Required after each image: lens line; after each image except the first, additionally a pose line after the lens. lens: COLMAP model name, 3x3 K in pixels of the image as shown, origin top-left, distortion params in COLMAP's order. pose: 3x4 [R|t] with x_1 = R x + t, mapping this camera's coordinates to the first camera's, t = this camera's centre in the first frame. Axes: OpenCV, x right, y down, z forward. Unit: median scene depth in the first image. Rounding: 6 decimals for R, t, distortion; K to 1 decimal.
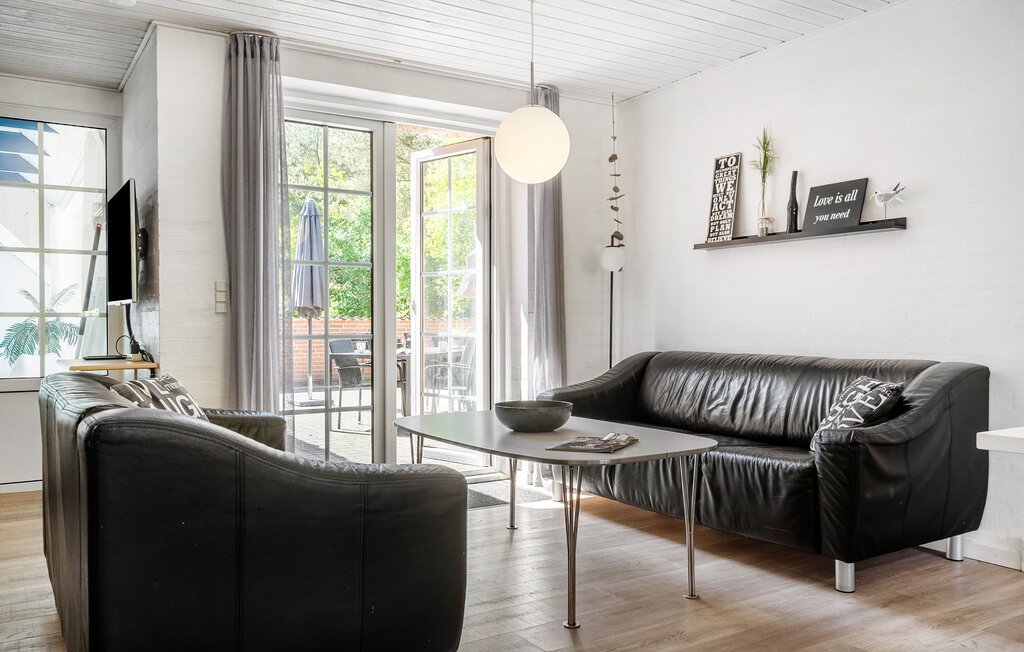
lens RADIAL K [[824.5, 0, 512.3], [0, 824.5, 326.2], [0, 0, 1]] dist [-0.003639, -0.000096]
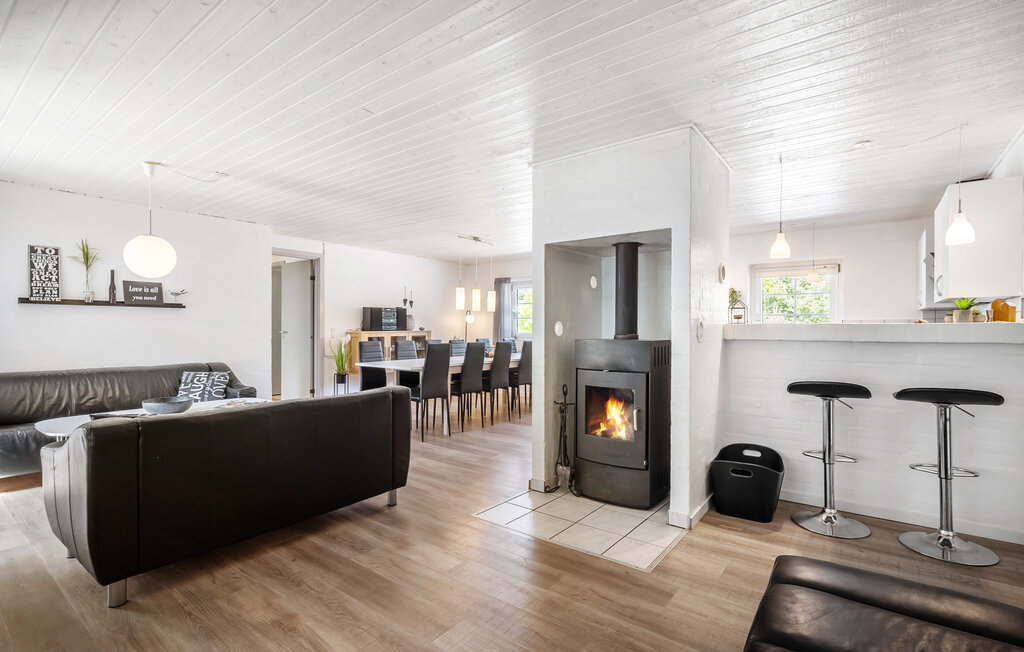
lens RADIAL K [[473.0, 0, 513.3], [0, 473.0, 327.9], [0, 0, 1]] dist [-0.005469, 0.000977]
pose [[-0.351106, 0.008690, 0.936296, -0.930927], [0.005783, 0.999958, -0.007112, -0.039267], [-0.936318, 0.002917, -0.351141, 0.487192]]
